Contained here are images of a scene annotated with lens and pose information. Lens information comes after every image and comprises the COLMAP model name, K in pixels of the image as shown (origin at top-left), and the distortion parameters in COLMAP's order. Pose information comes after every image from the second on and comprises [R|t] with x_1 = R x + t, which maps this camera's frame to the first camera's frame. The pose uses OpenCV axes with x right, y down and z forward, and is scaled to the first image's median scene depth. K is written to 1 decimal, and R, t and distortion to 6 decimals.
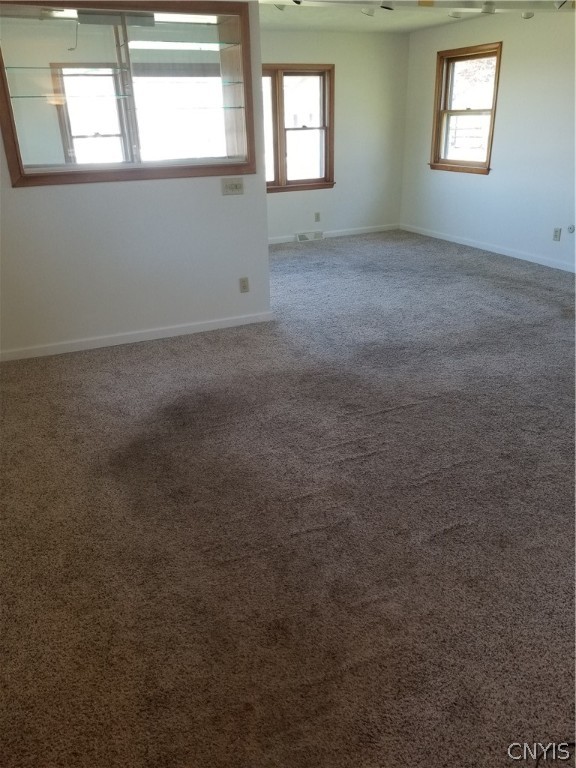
lens RADIAL K [[604.2, 0, 287.4], [0, 604.2, 382.9], [0, 0, 1]] dist [0.063200, -0.092875]
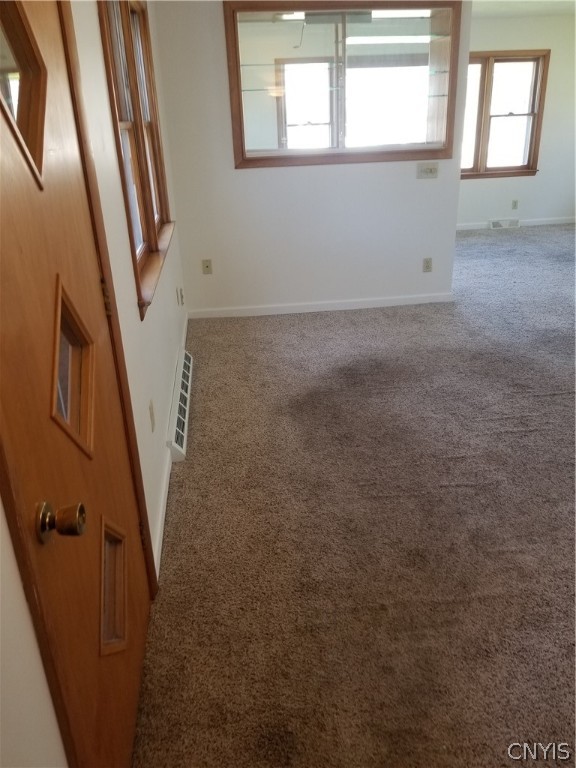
lens RADIAL K [[604.2, 0, 287.4], [0, 604.2, 368.1], [0, 0, 1]] dist [0.063200, -0.092875]
pose [[0.952227, 0.108991, -0.285281, 0.019148], [-0.110242, 0.993836, 0.011723, 0.033764], [0.284801, 0.020287, 0.958372, -0.078510]]
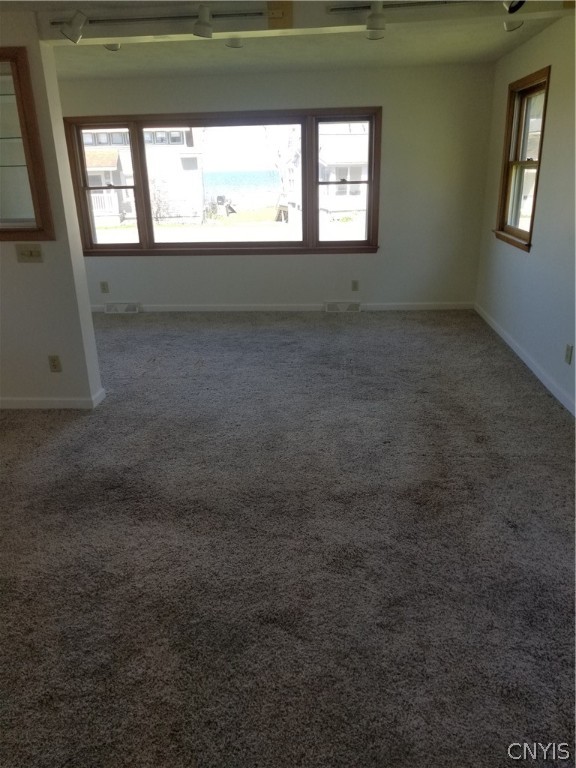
lens RADIAL K [[604.2, 0, 288.0], [0, 604.2, 382.7], [0, 0, 1]] dist [0.063200, -0.092875]
pose [[0.872253, 0.167956, -0.459310, 0.741273], [-0.194195, 0.980911, -0.010096, -0.229789], [0.448847, 0.098002, 0.888218, 0.461286]]
